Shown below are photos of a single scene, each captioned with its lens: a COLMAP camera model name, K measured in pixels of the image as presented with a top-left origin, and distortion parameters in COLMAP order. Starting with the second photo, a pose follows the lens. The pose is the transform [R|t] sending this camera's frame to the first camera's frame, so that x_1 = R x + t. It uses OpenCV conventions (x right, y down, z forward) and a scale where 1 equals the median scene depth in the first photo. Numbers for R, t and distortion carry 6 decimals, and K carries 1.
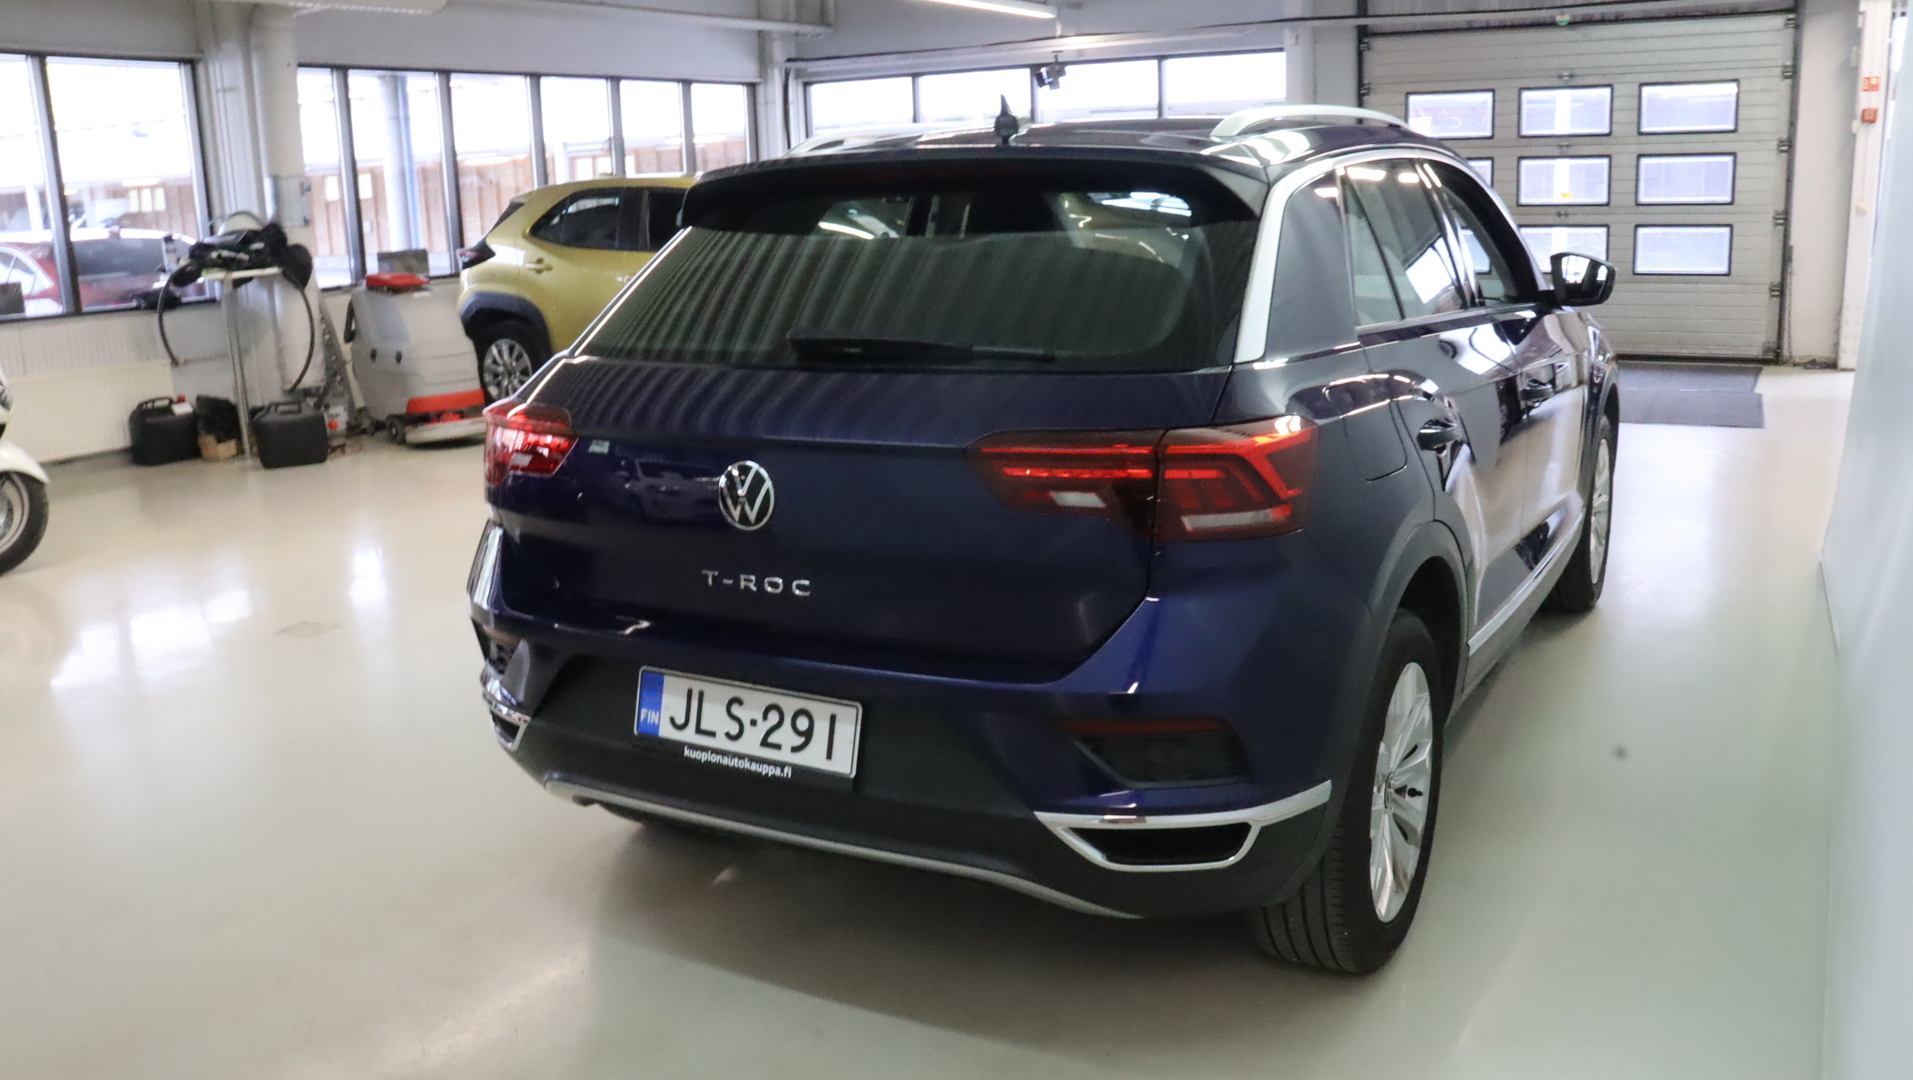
lens RADIAL K [[1560.8, 0, 943.0], [0, 1560.8, 550.7], [0, 0, 1]] dist [-0.150128, 0.064171]
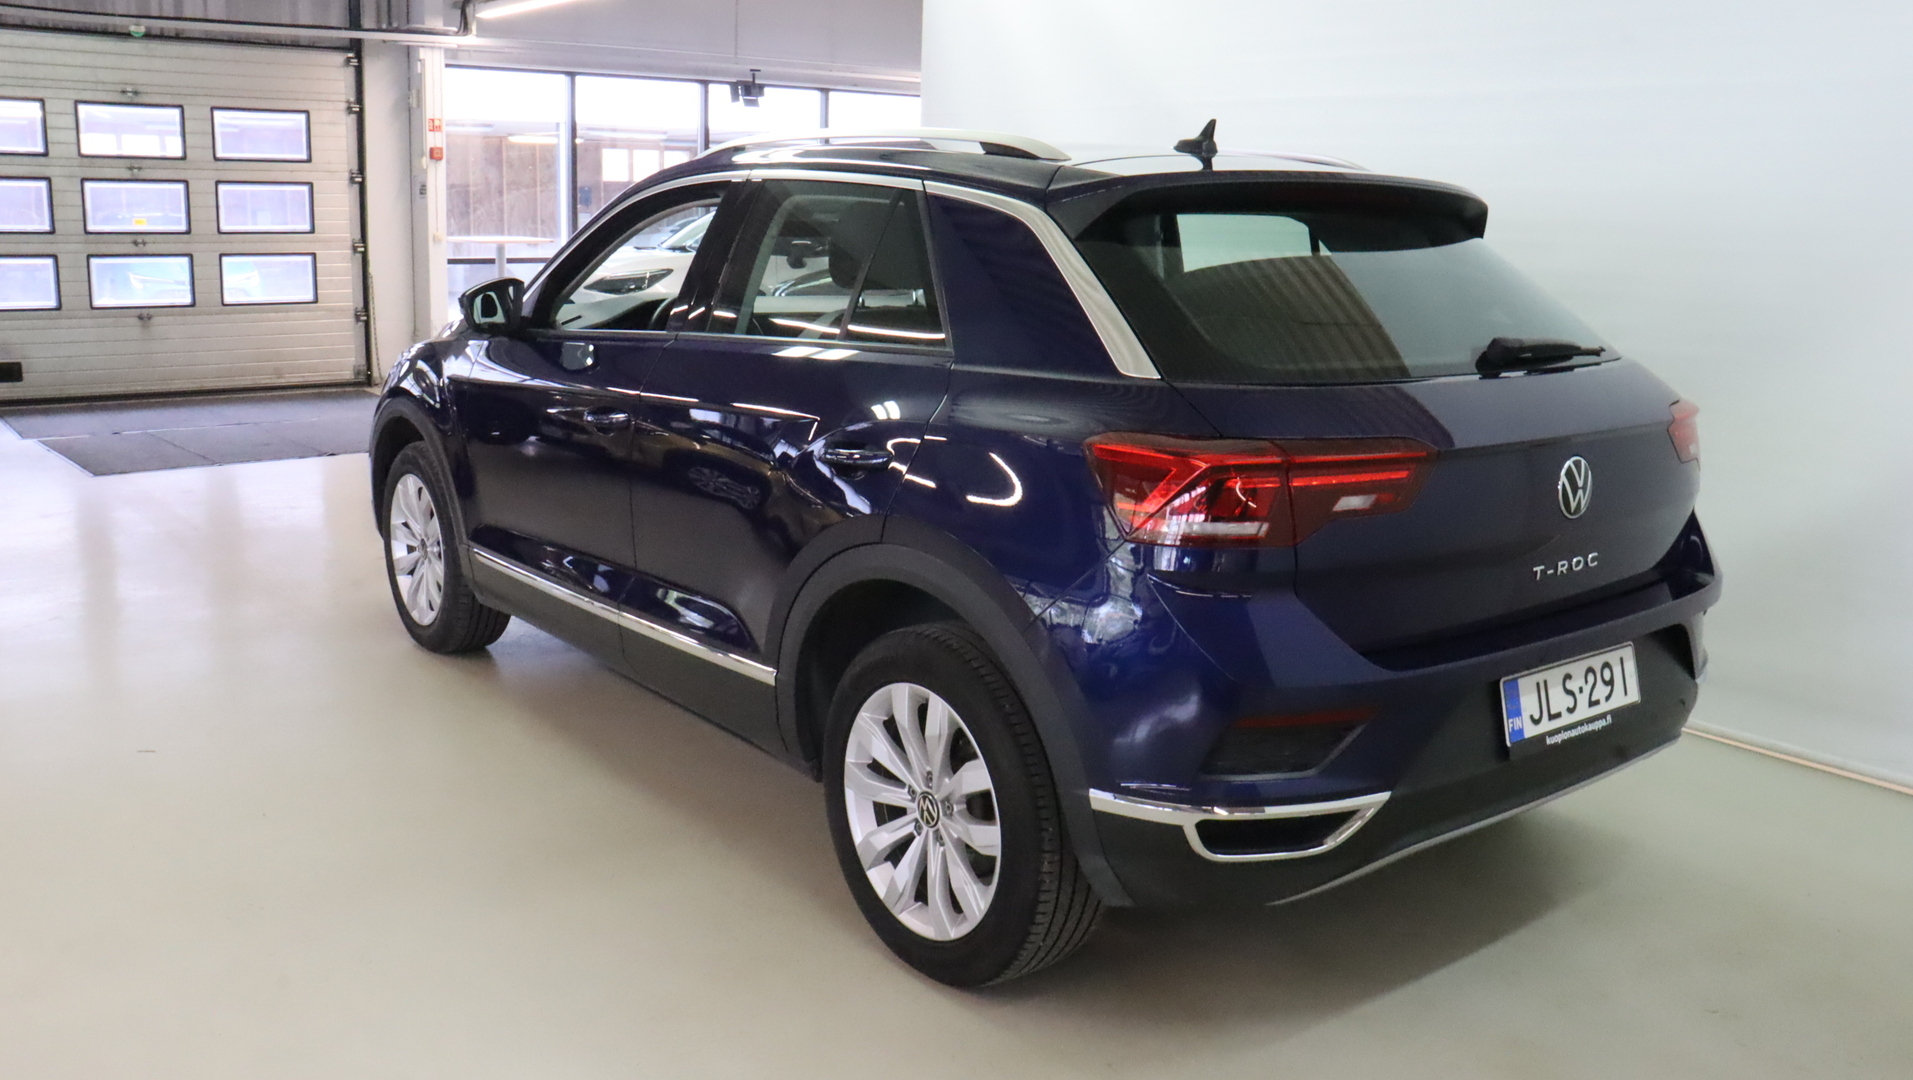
lens RADIAL K [[1540.2, 0, 938.2], [0, 1540.2, 518.8], [0, 0, 1]] dist [-0.036341, 0.013349]
pose [[0.368781, -0.136103, 0.919498, -1.254779], [0.178649, 0.981158, 0.073580, -0.168638], [-0.912187, 0.137132, 0.386147, 0.959033]]
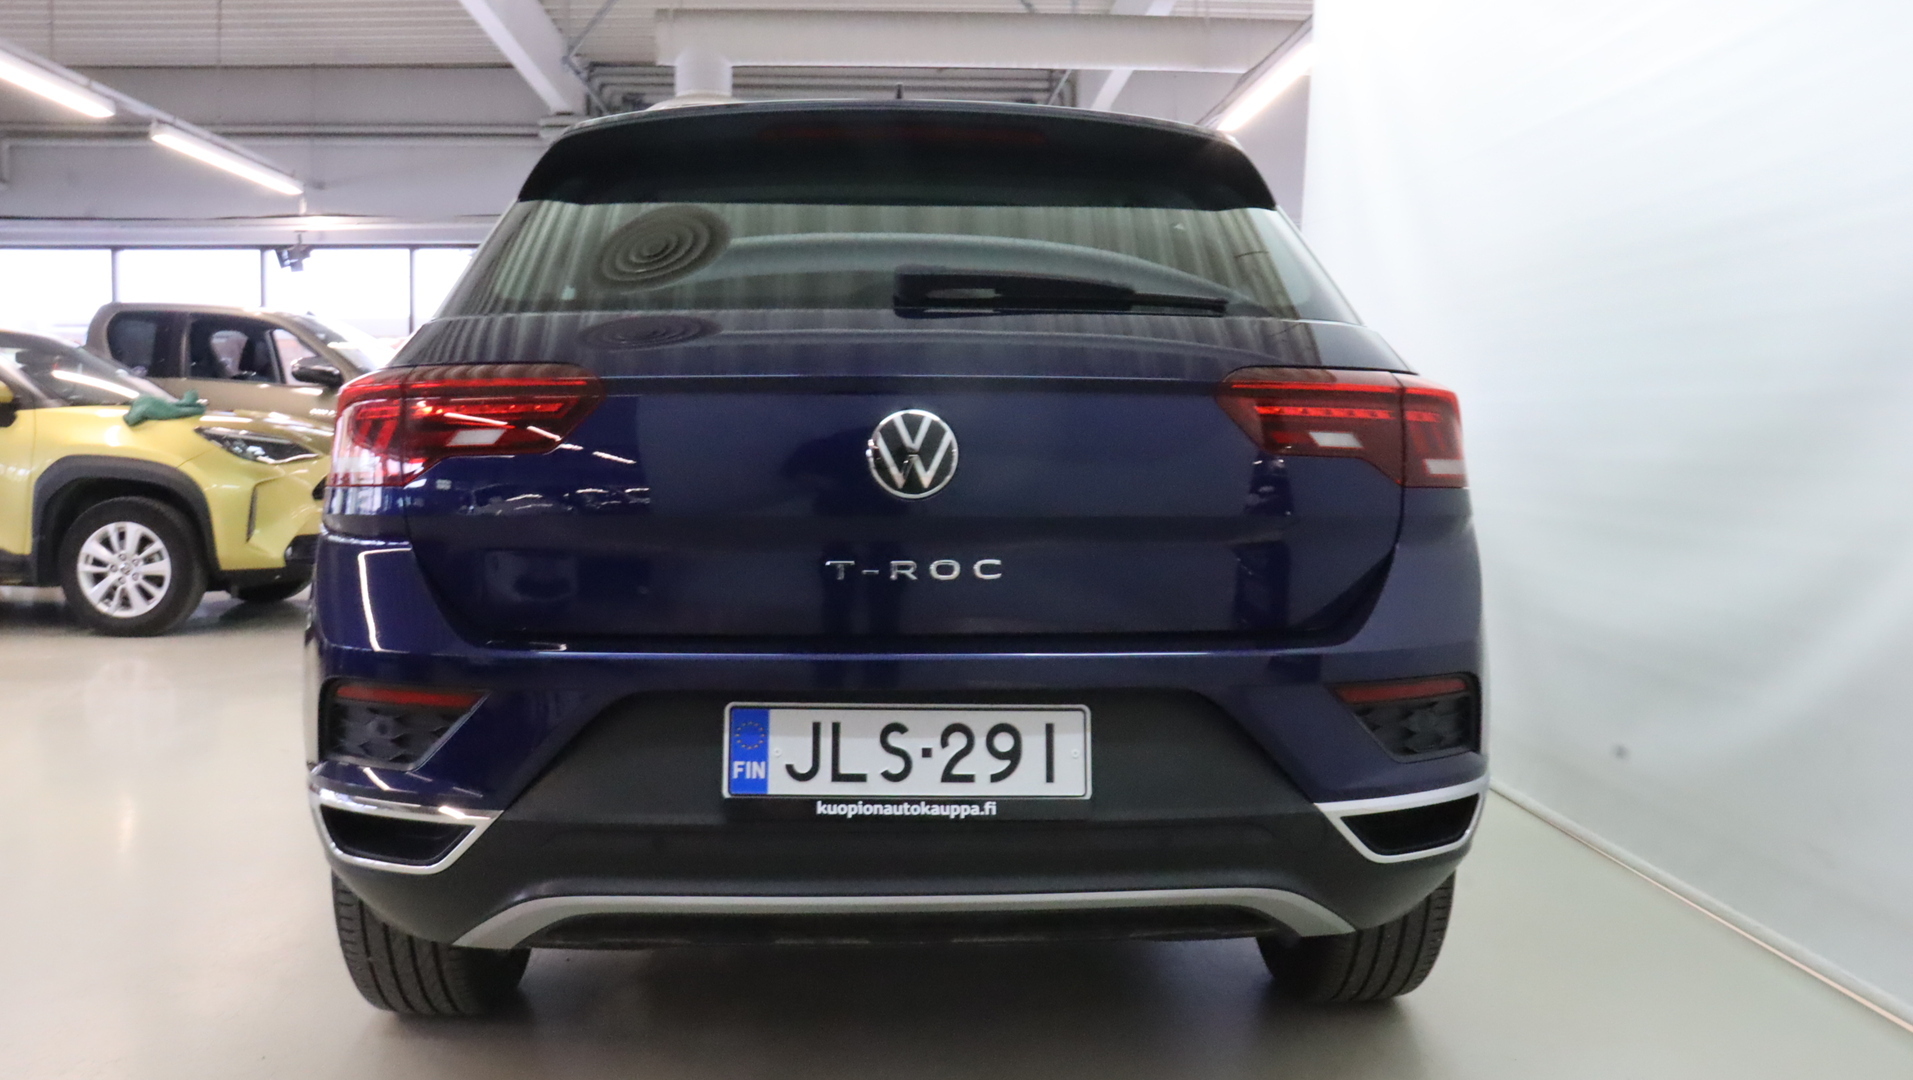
lens RADIAL K [[1560.8, 0, 966.6], [0, 1560.8, 525.1], [0, 0, 1]] dist [-0.150128, 0.064171]
pose [[0.841469, 0.001717, 0.540302, -0.504812], [0.089622, 0.985699, -0.142710, 0.108808], [-0.532820, 0.168509, 0.829281, 0.334339]]
